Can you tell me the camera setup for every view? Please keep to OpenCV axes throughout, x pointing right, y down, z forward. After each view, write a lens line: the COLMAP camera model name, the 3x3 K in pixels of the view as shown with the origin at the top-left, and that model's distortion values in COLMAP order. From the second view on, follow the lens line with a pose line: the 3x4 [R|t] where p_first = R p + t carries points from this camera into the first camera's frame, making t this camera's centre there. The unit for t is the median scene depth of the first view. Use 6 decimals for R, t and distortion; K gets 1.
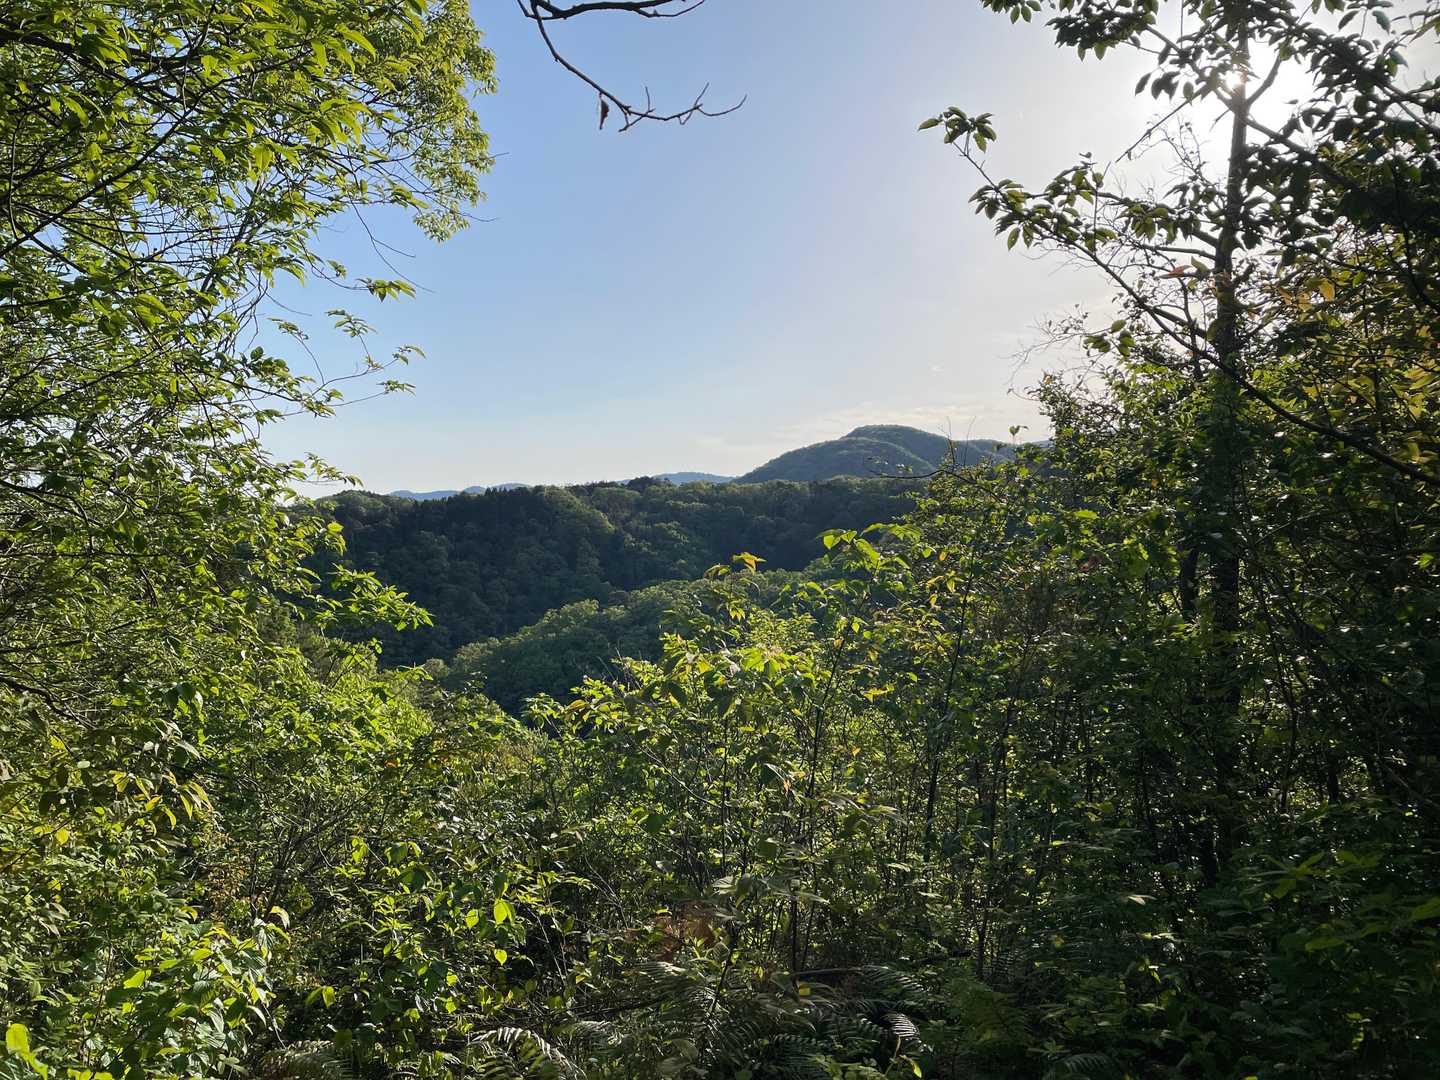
lens RADIAL K [[1021.0, 0, 724.5], [0, 1021.0, 548.8], [0, 0, 1]] dist [0.004025, 0.000183]
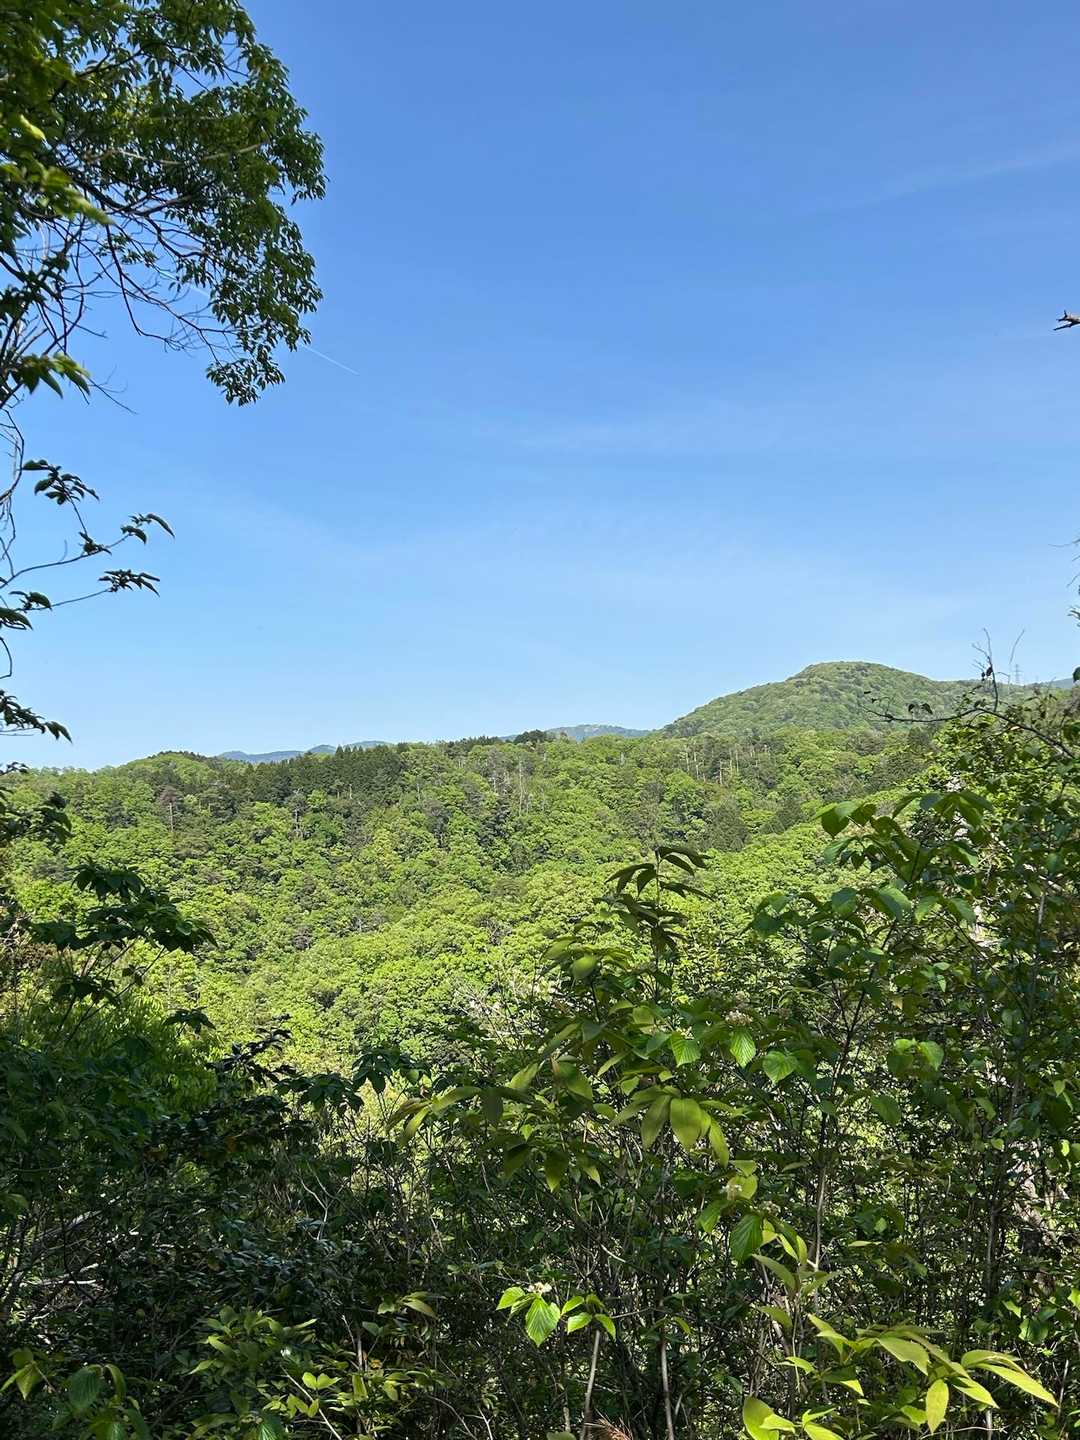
lens RADIAL K [[1021.0, 0, 541.4], [0, 1021.0, 722.1], [0, 0, 1]] dist [0.004025, 0.000183]
pose [[0.996455, -0.012359, -0.083211, -0.016569], [0.004990, 0.996092, -0.088186, -0.014137], [0.083976, 0.087458, 0.992622, 0.387812]]
